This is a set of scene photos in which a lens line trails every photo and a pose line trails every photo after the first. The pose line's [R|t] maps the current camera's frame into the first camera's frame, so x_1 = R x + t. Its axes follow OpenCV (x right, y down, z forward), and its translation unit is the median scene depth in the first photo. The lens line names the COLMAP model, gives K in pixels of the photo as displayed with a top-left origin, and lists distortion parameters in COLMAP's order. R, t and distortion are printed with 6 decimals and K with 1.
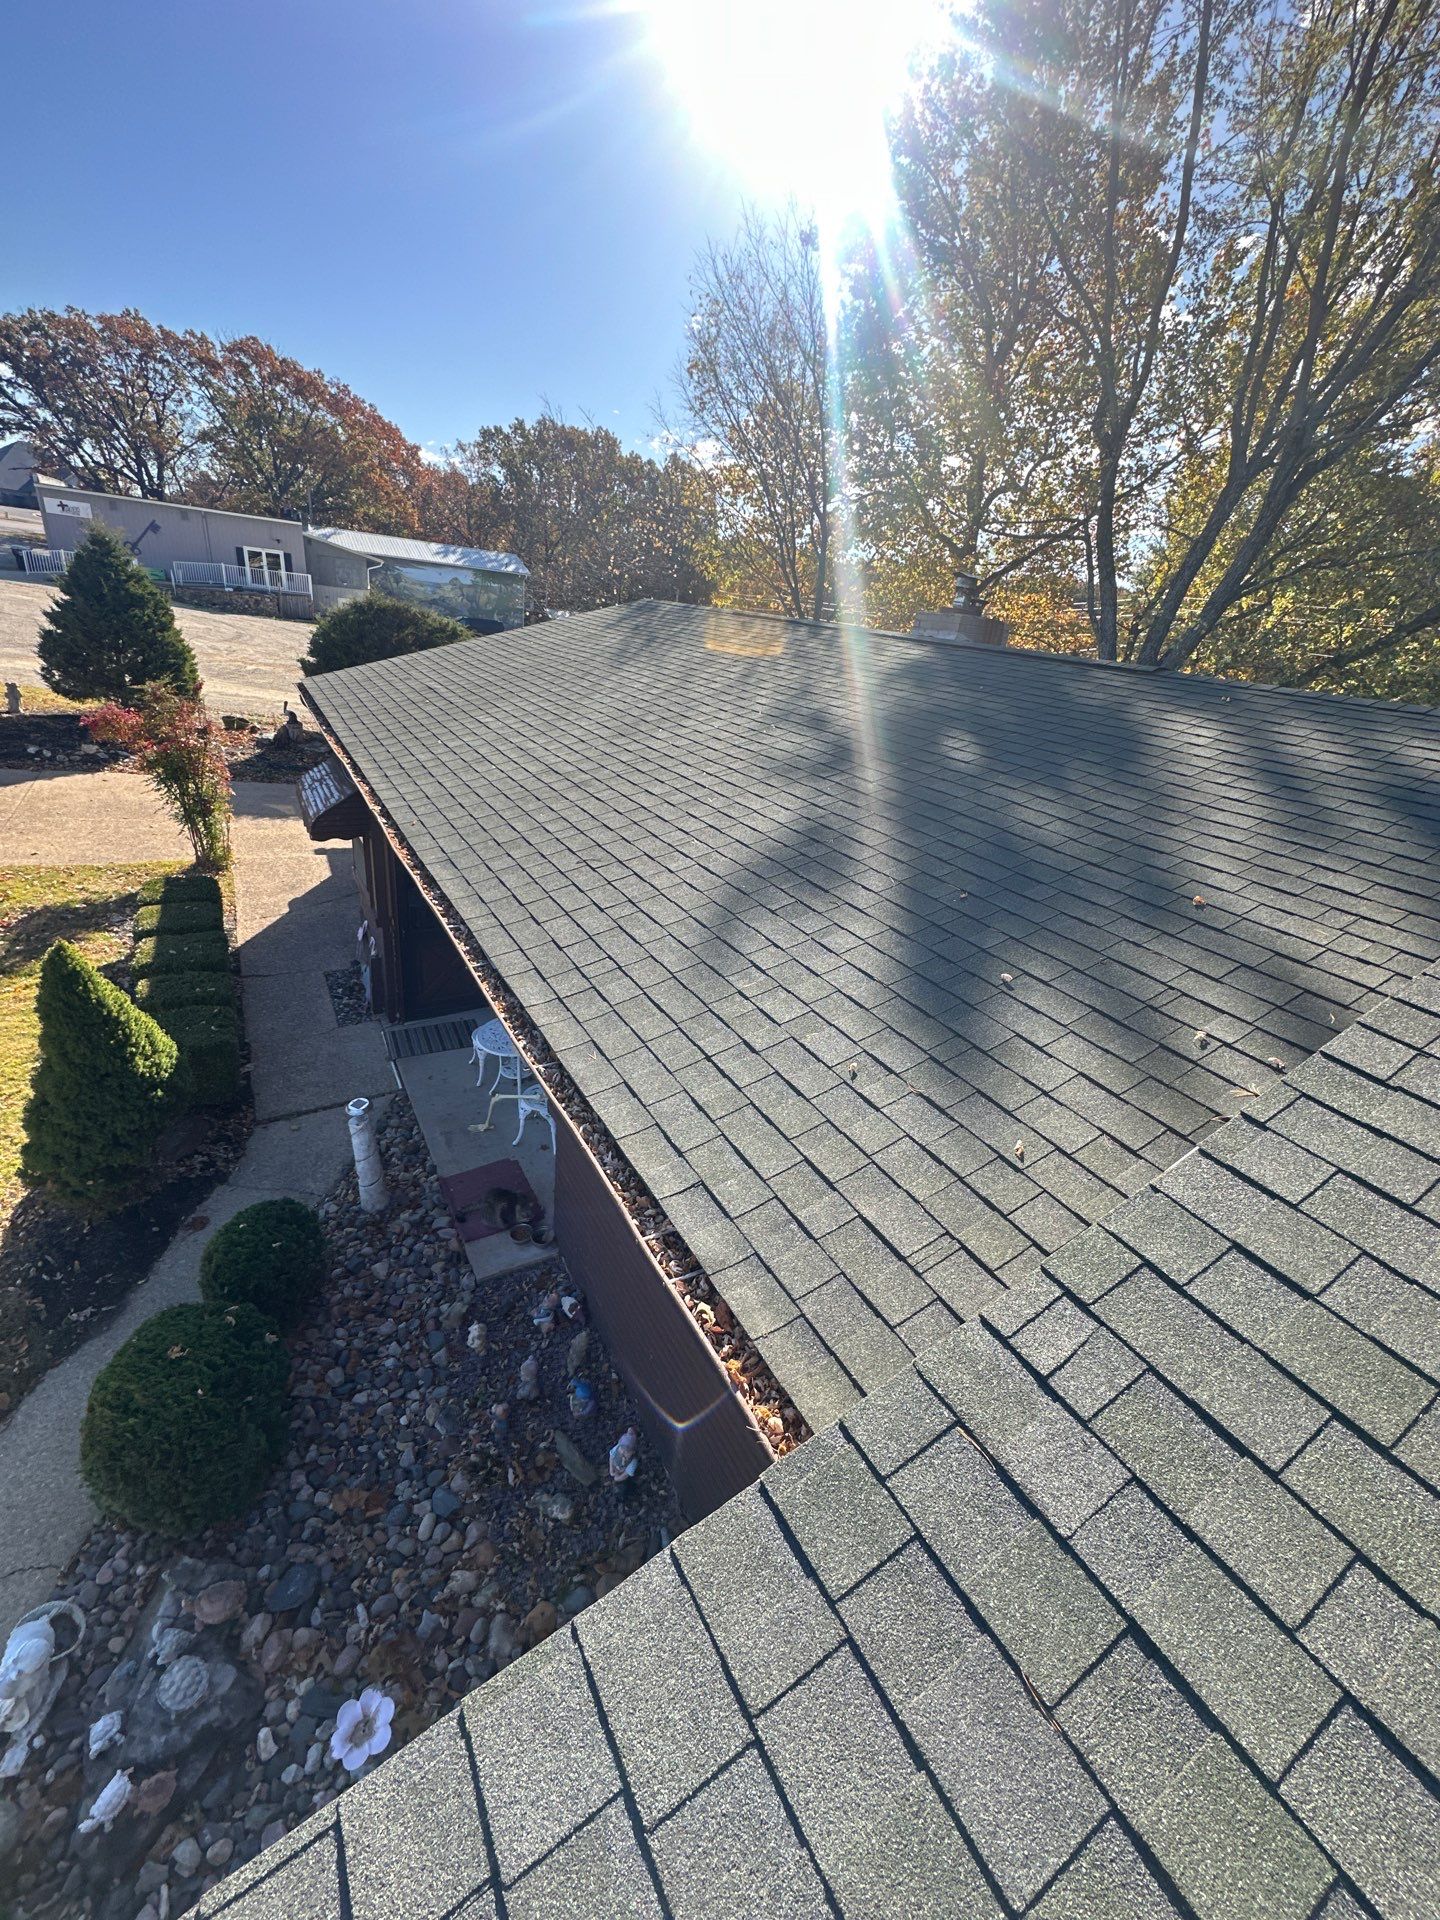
lens RADIAL K [[763.5, 0, 727.4], [0, 763.5, 952.9], [0, 0, 1]] dist [-0.003358, 0.000593]
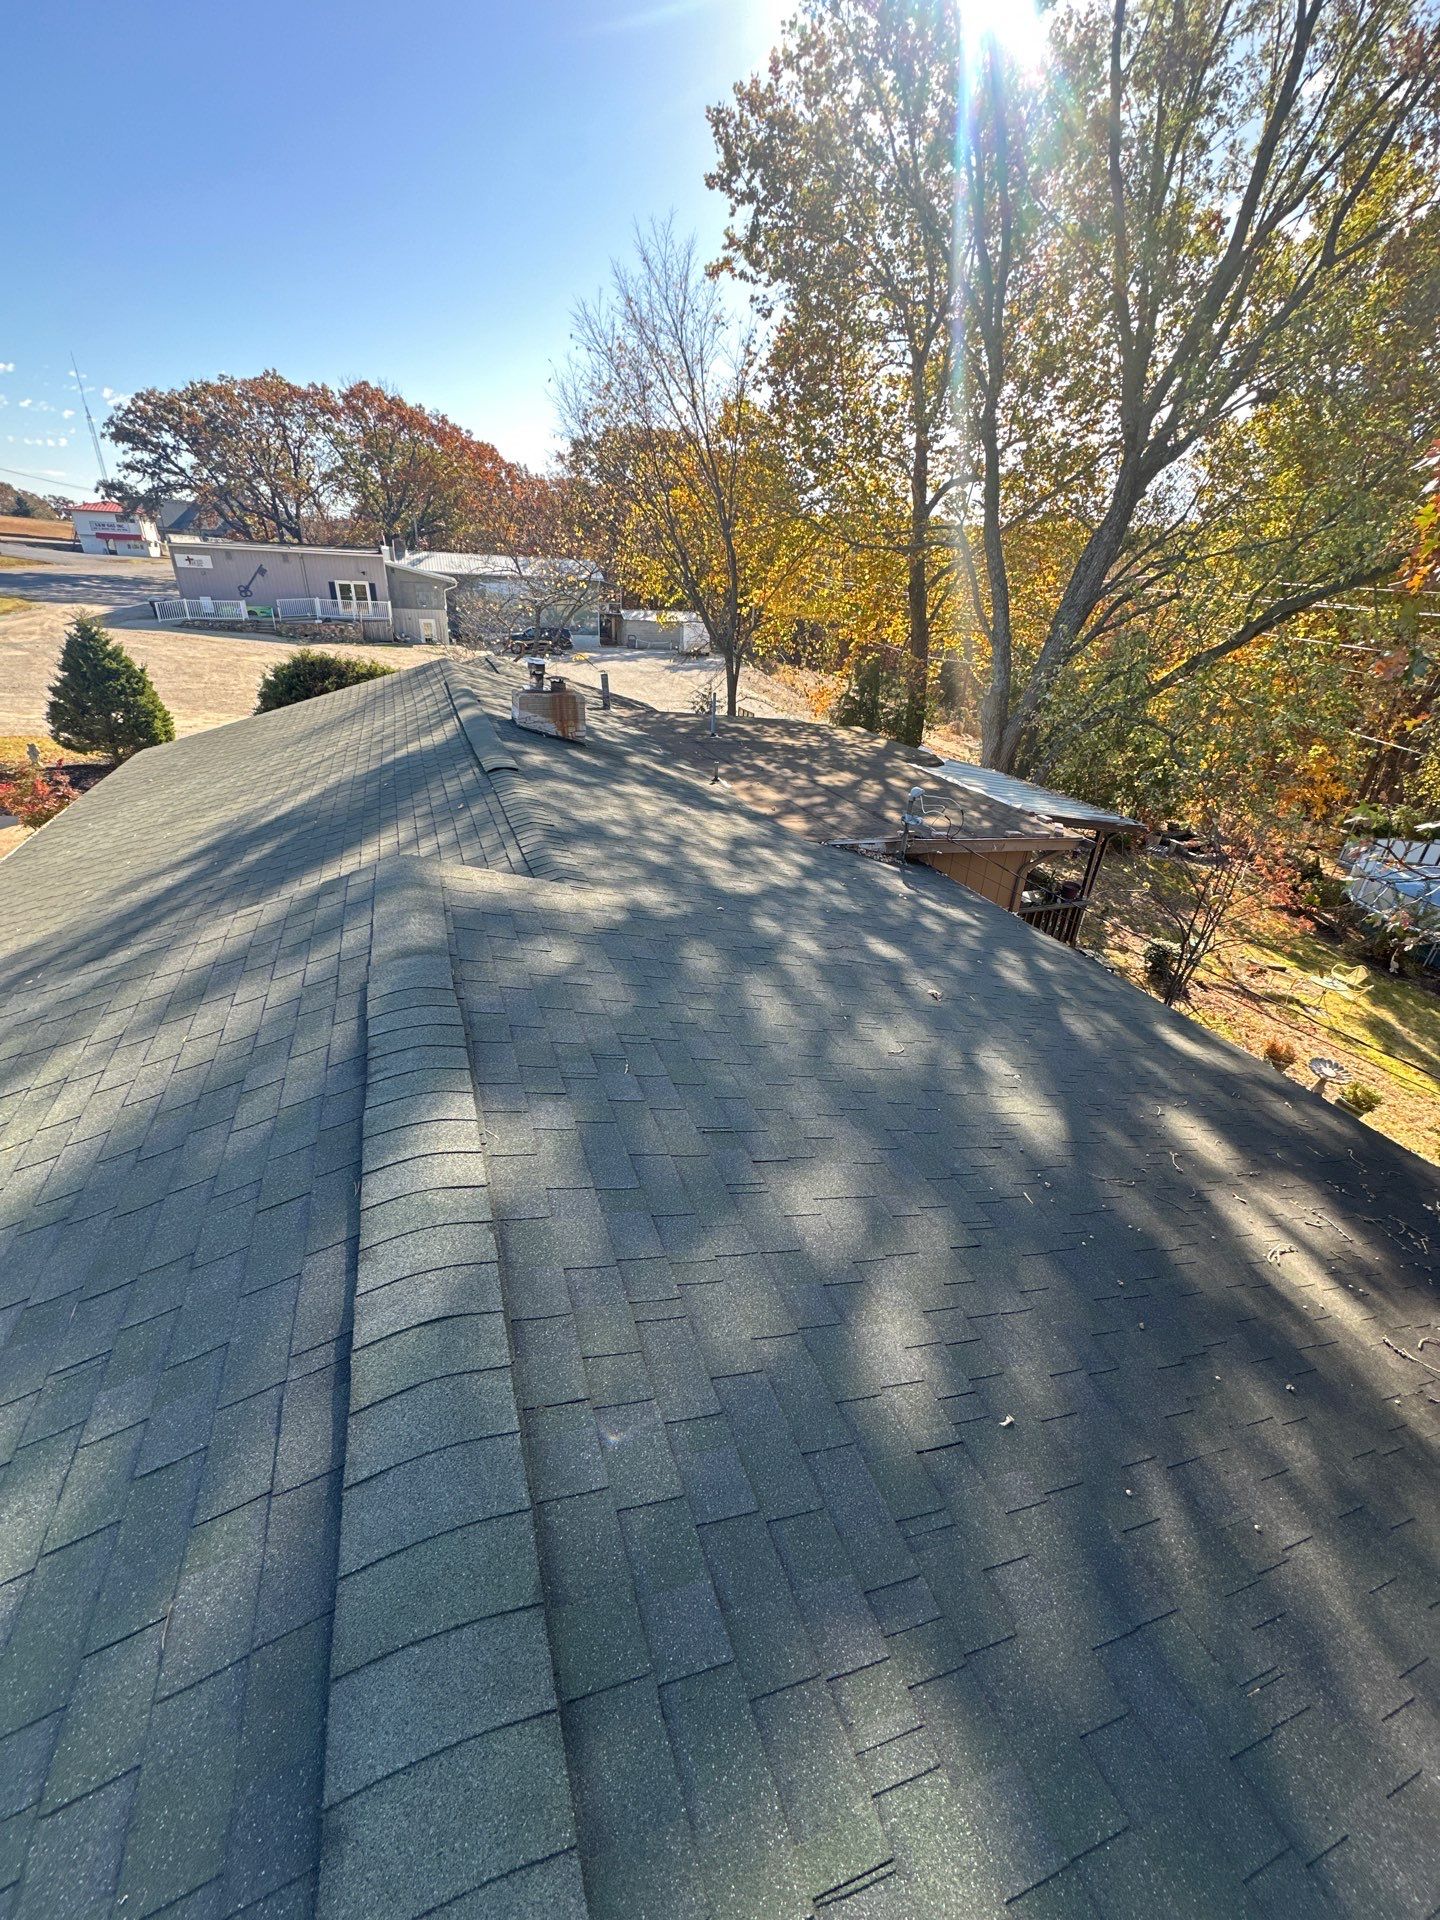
lens RADIAL K [[763.5, 0, 722.8], [0, 763.5, 958.5], [0, 0, 1]] dist [-0.003358, 0.000593]
pose [[0.981485, 0.018467, -0.190648, 0.121038], [-0.012596, 0.999410, 0.031964, -0.011935], [0.191126, -0.028970, 0.981138, -0.014101]]
